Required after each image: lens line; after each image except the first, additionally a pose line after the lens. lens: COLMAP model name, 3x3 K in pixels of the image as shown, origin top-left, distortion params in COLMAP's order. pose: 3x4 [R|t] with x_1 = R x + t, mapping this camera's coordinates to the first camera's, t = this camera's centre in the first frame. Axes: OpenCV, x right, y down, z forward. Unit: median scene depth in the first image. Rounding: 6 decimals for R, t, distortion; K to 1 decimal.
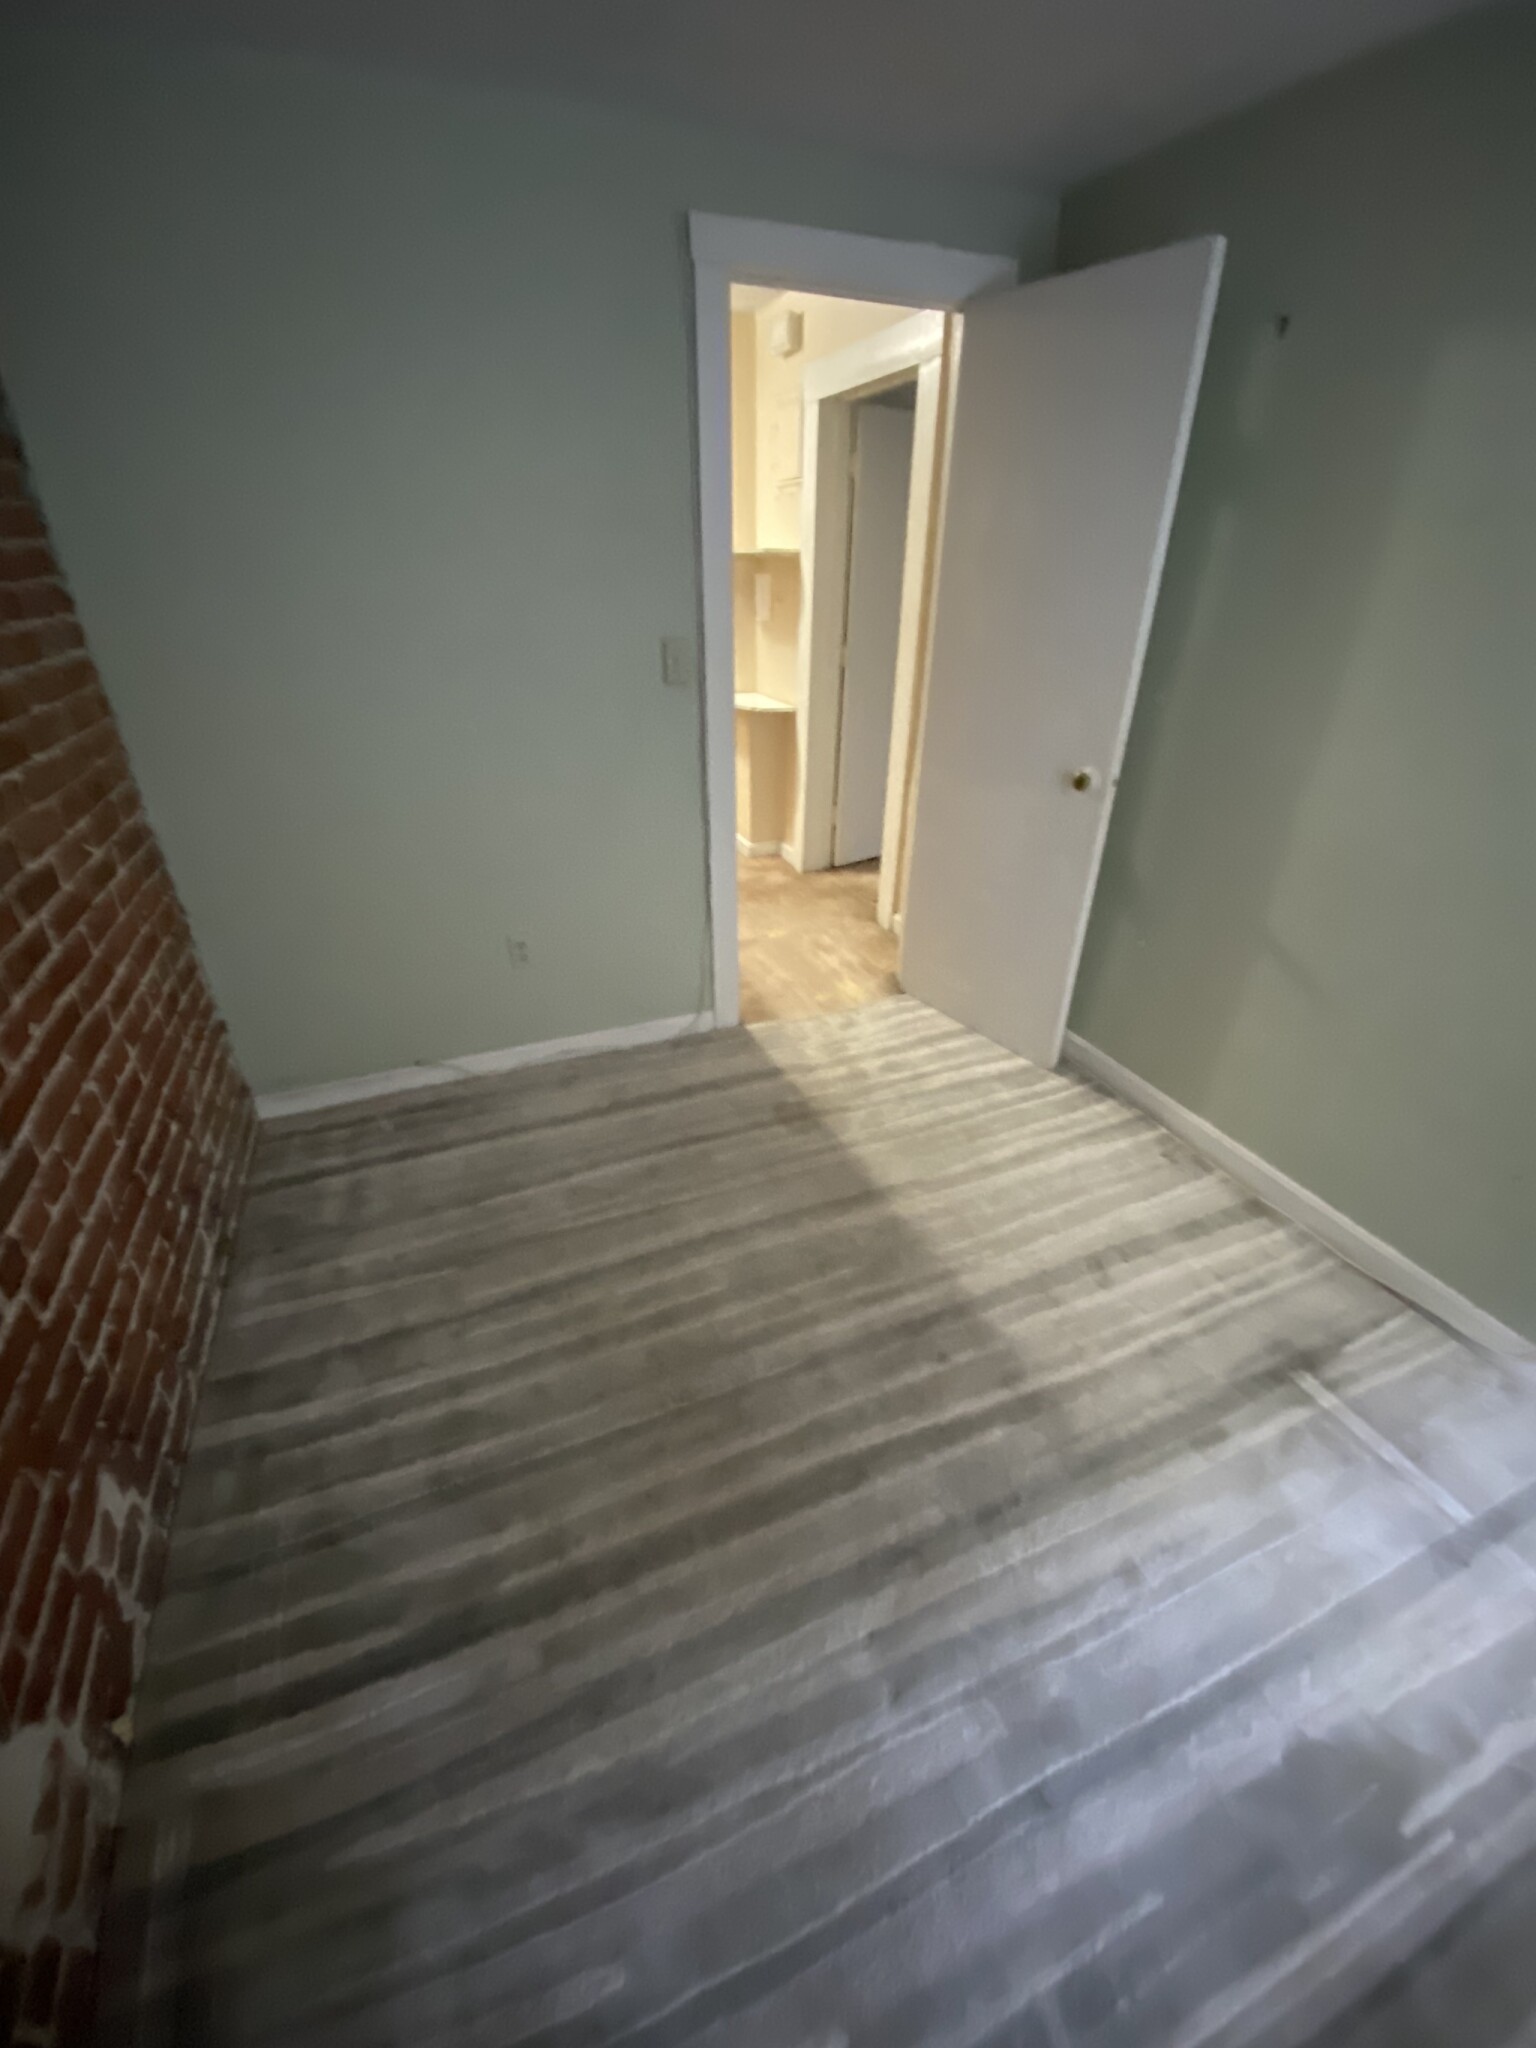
lens RADIAL K [[834.2, 0, 765.7], [0, 834.2, 1028.5], [0, 0, 1]] dist [-0.009328, -0.000153]
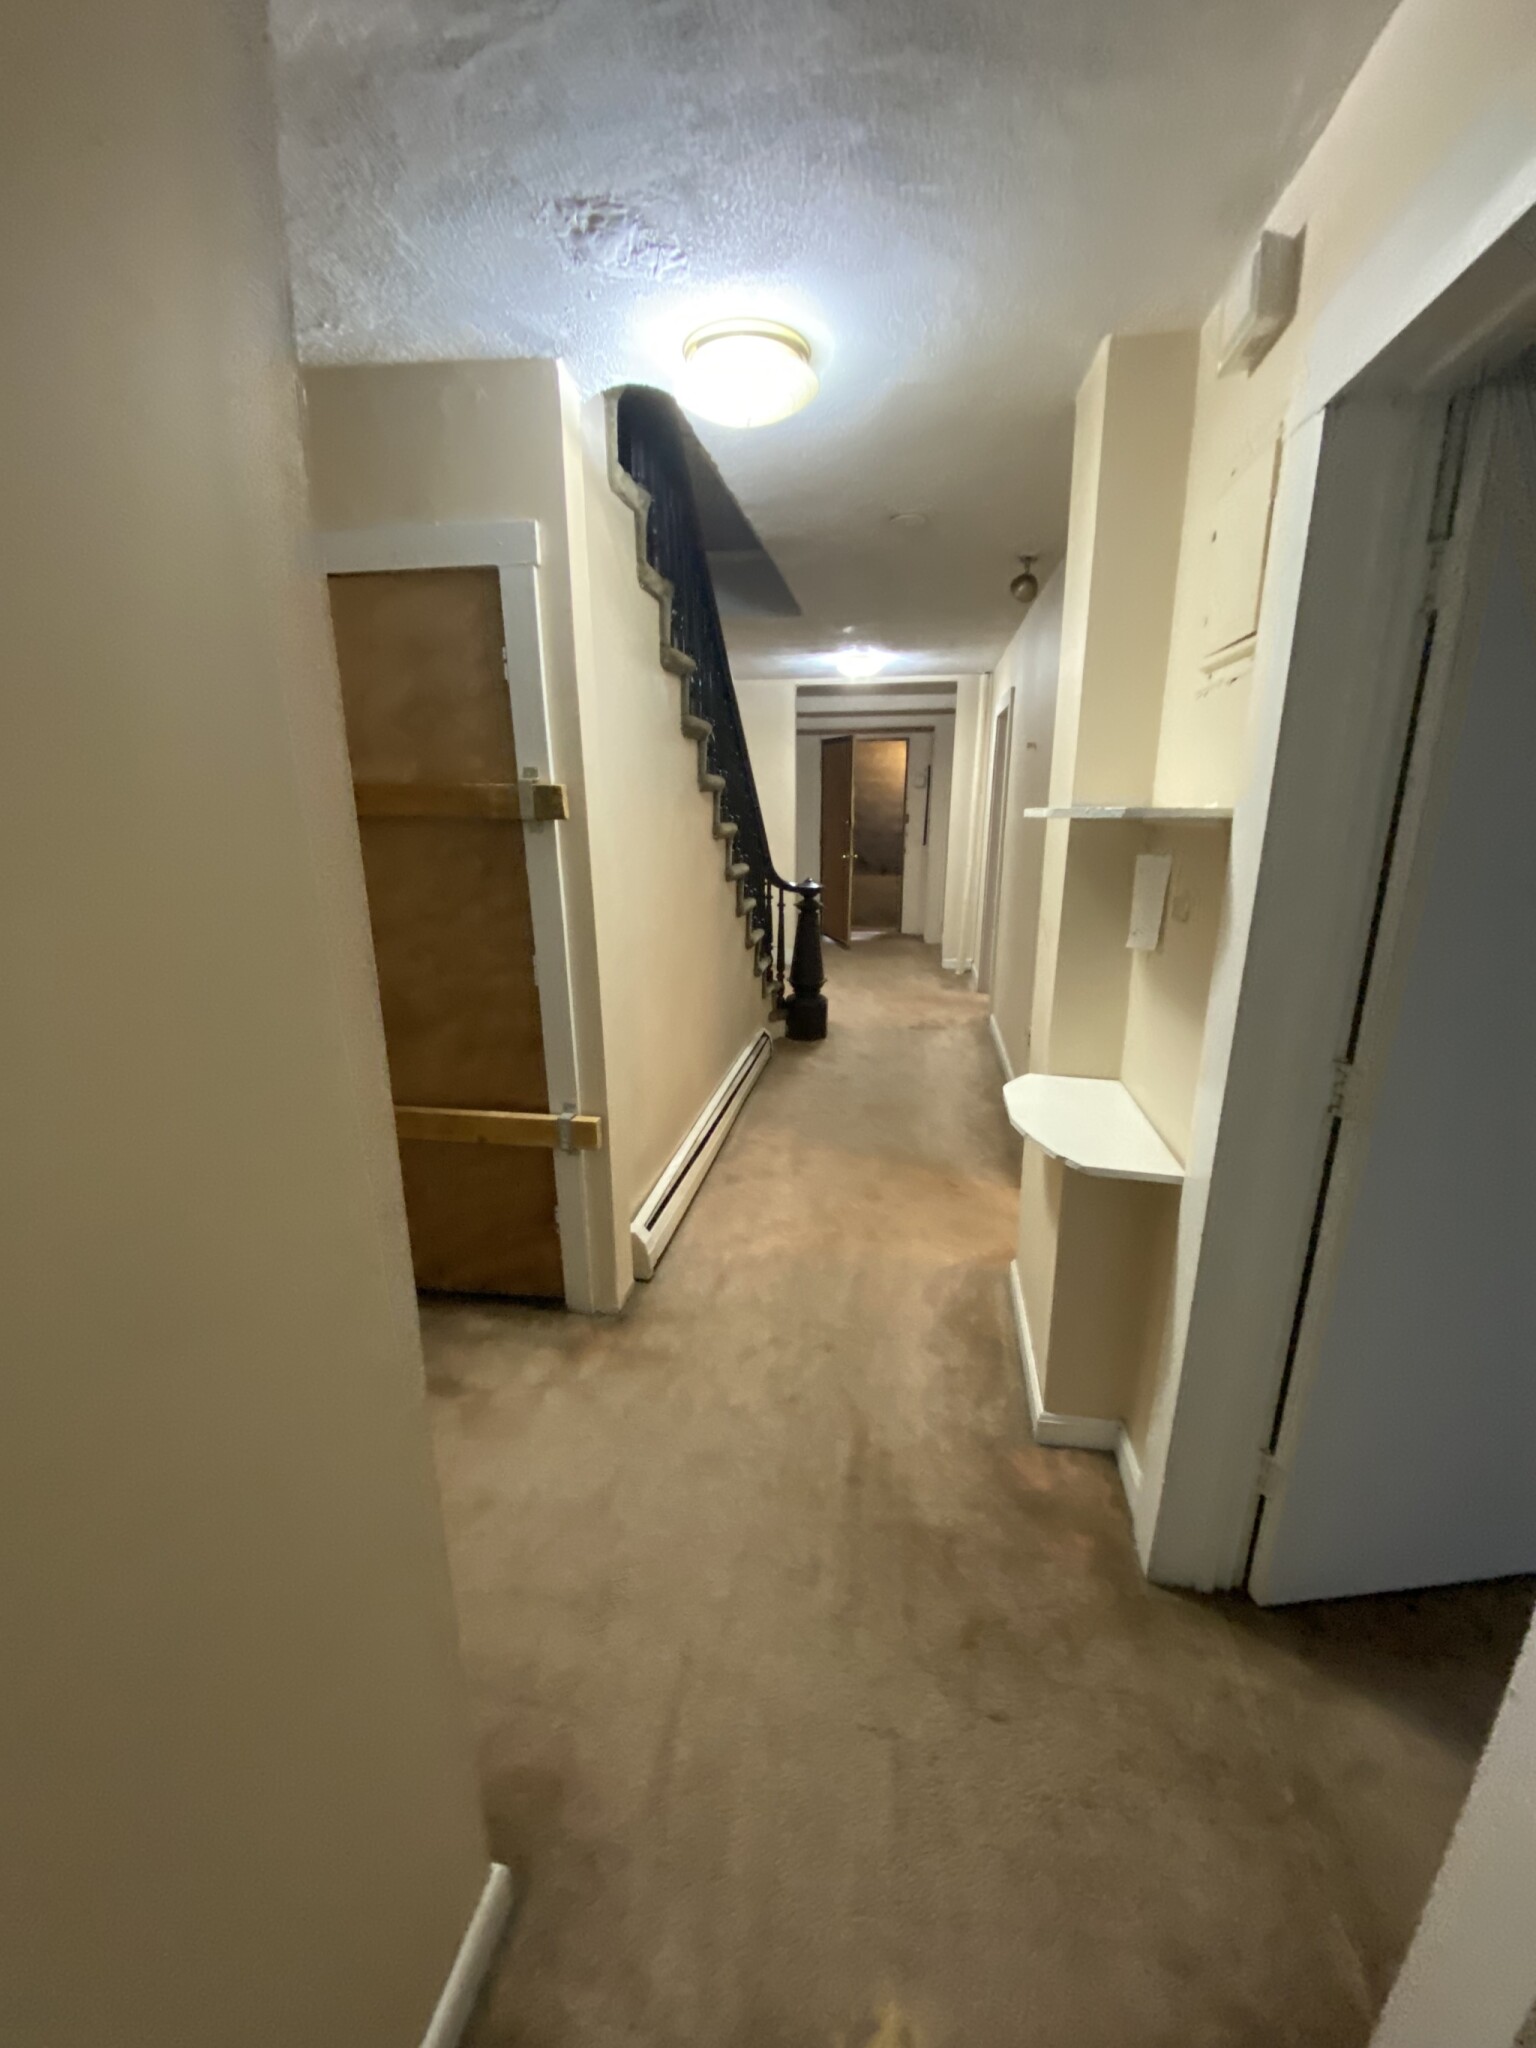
lens RADIAL K [[834.2, 0, 767.6], [0, 834.2, 1020.3], [0, 0, 1]] dist [-0.009328, -0.000153]
pose [[0.849406, 0.129856, -0.511515, 0.064406], [-0.249496, 0.952907, -0.172395, -0.356362], [0.465039, 0.274054, 0.841803, 0.593521]]
